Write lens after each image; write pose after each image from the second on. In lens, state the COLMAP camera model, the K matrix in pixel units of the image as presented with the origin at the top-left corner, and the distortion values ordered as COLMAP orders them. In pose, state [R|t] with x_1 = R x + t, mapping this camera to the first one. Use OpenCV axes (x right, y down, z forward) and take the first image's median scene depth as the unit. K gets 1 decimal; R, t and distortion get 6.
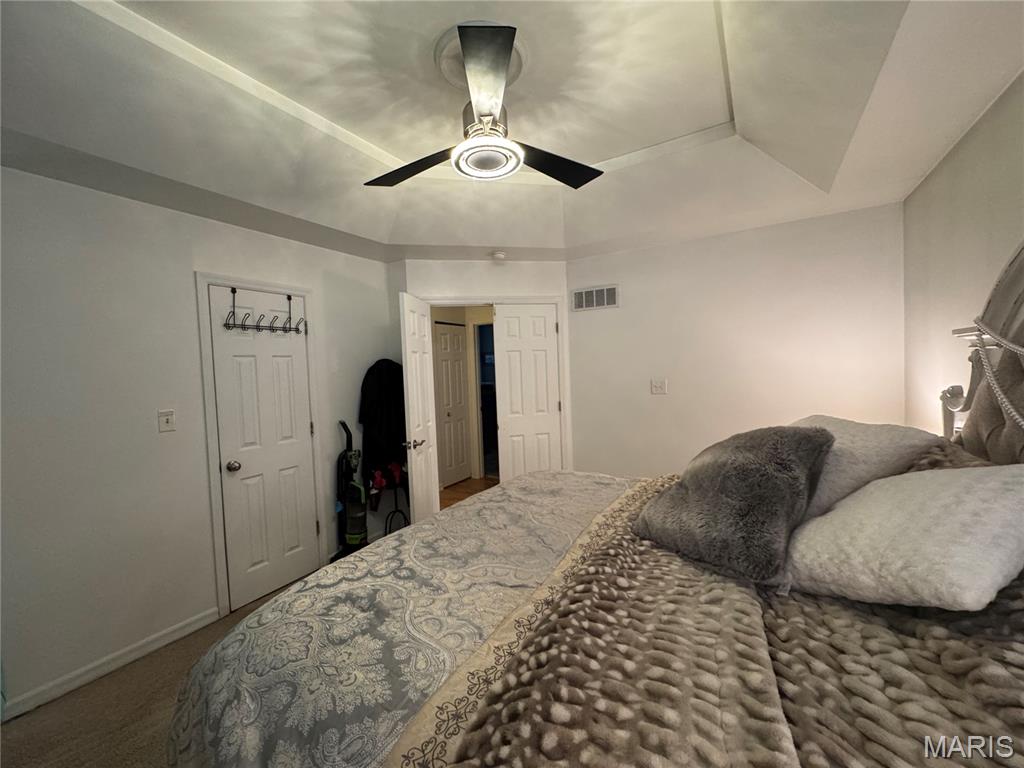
lens RADIAL K [[410.3, 0, 512.0], [0, 410.3, 384.0], [0, 0, 1]] dist [0.001112, 0.000151]
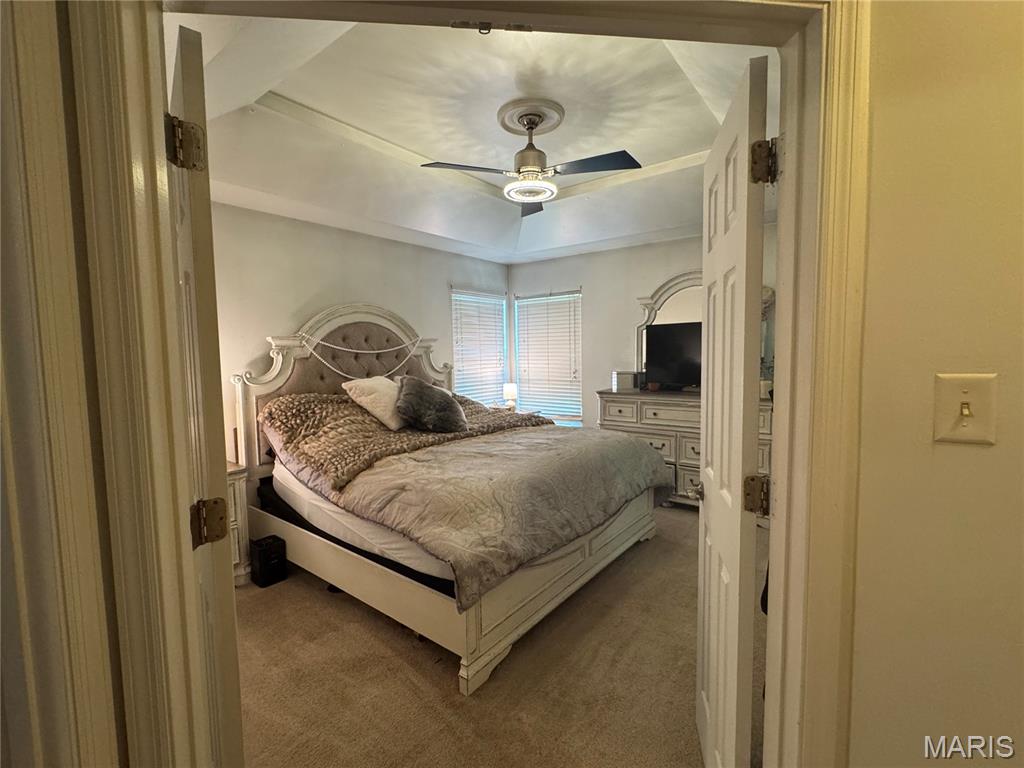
lens RADIAL K [[460.9, 0, 512.0], [0, 460.9, 384.0], [0, 0, 1]] dist [0.000165, 0.000020]
pose [[-0.991271, 0.047569, 0.122956, -0.116595], [0.060243, 0.993009, 0.101505, -0.047751], [-0.117268, 0.108027, -0.987207, 1.928355]]
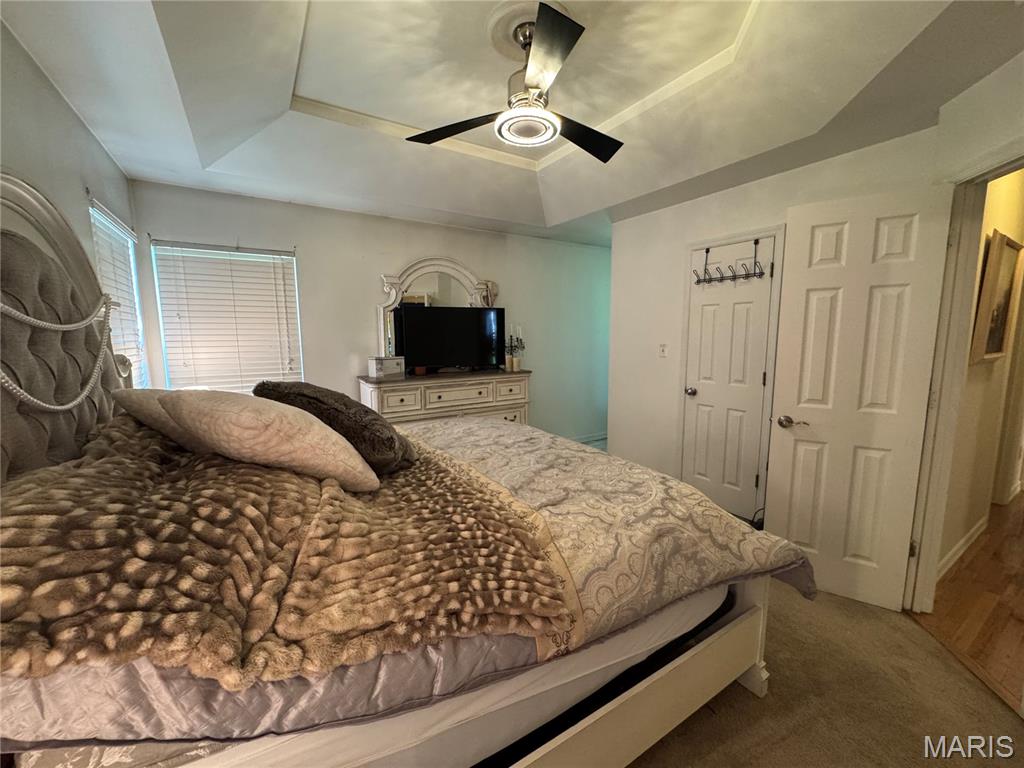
lens RADIAL K [[410.3, 0, 512.0], [0, 410.3, 384.0], [0, 0, 1]] dist [0.001112, 0.000151]
pose [[-0.451940, 0.157140, -0.878098, 0.758587], [-0.008424, 0.983567, 0.180349, -0.055770], [0.892008, 0.088904, -0.443190, 1.118059]]
